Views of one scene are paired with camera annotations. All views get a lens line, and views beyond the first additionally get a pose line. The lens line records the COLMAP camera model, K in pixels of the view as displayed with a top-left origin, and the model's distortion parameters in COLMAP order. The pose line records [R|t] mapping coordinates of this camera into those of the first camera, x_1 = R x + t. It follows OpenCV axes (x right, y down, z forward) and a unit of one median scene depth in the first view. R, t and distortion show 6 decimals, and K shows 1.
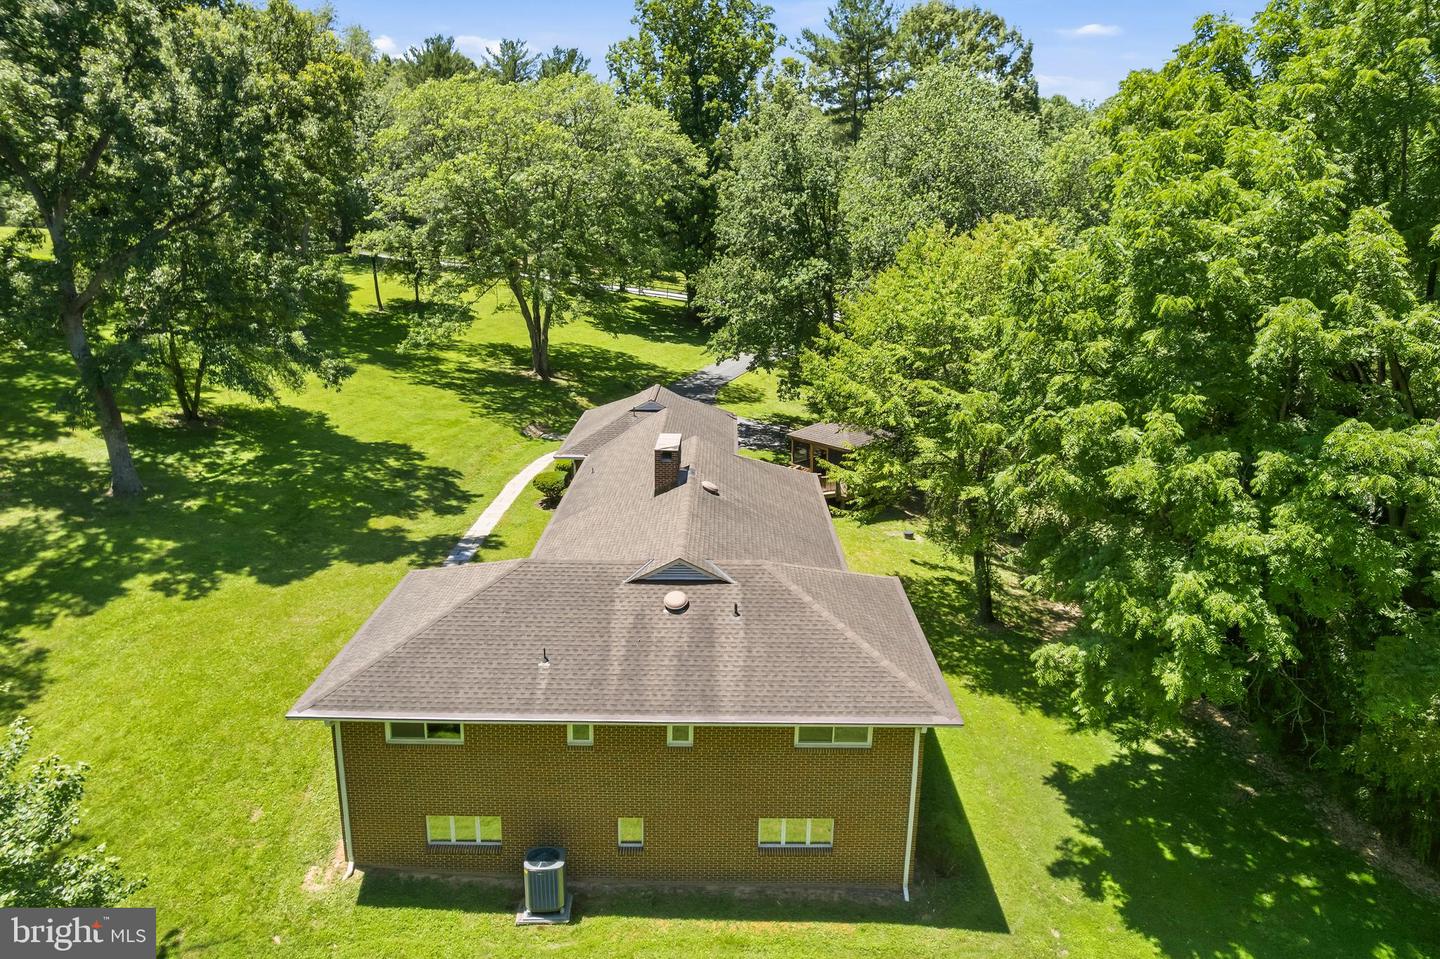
lens RADIAL K [[935.0, 0, 748.5], [0, 935.0, 476.8], [0, 0, 1]] dist [-0.070949, 0.040928]
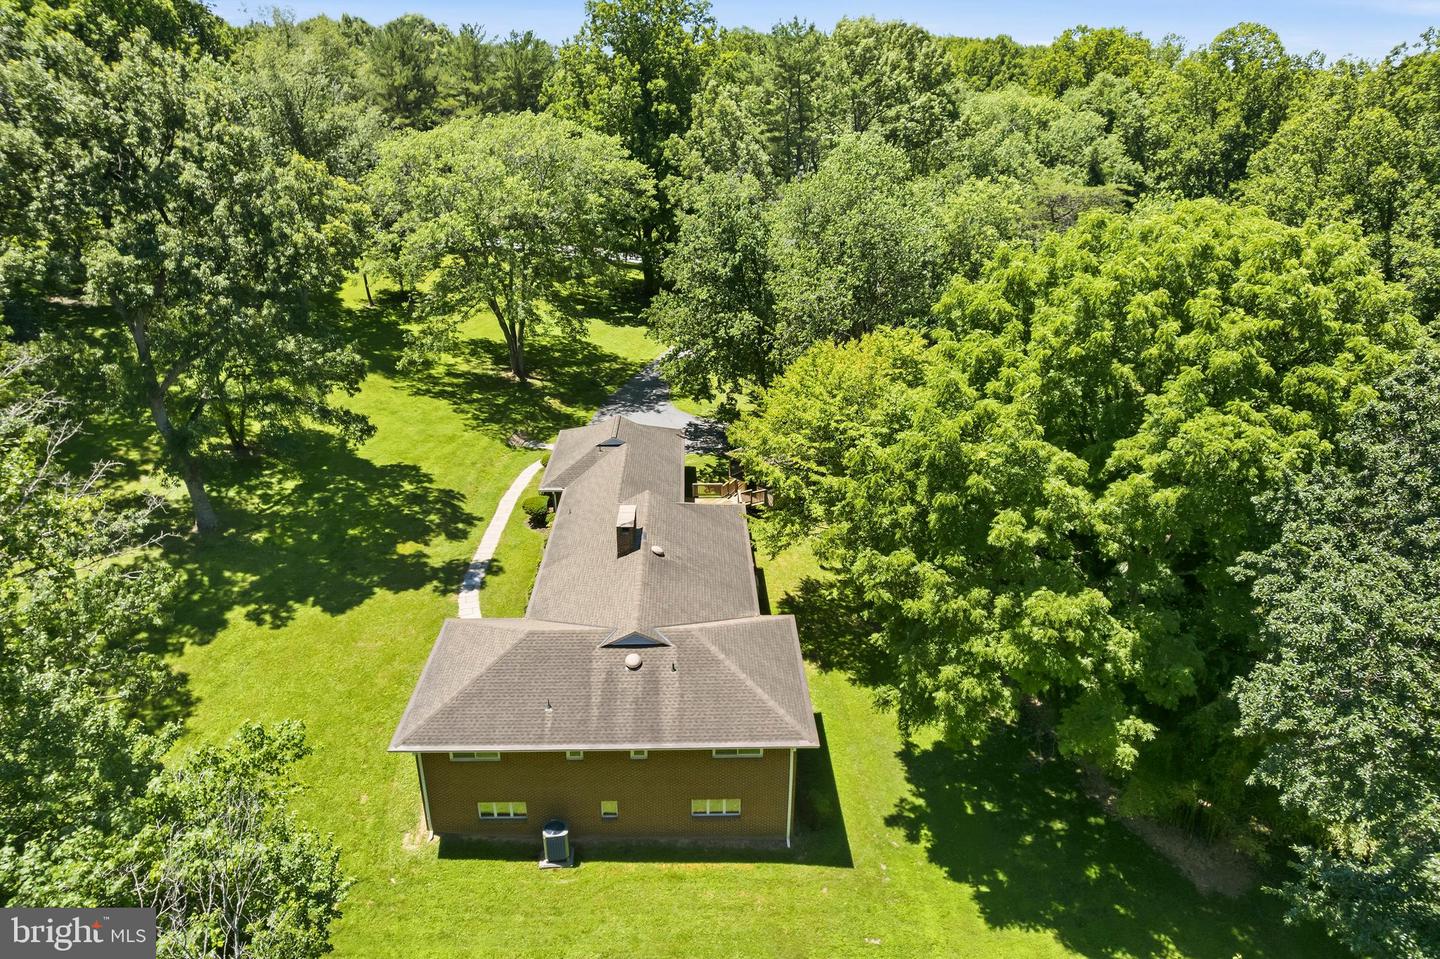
lens RADIAL K [[946.4, 0, 720.0], [0, 946.4, 479.5], [0, 0, 1]] dist [-0.083915, 0.045330]
pose [[0.999784, -0.020692, -0.001953, 0.052797], [0.020756, 0.989040, 0.146179, -0.281228], [-0.001093, -0.146188, 0.989256, -0.342462]]
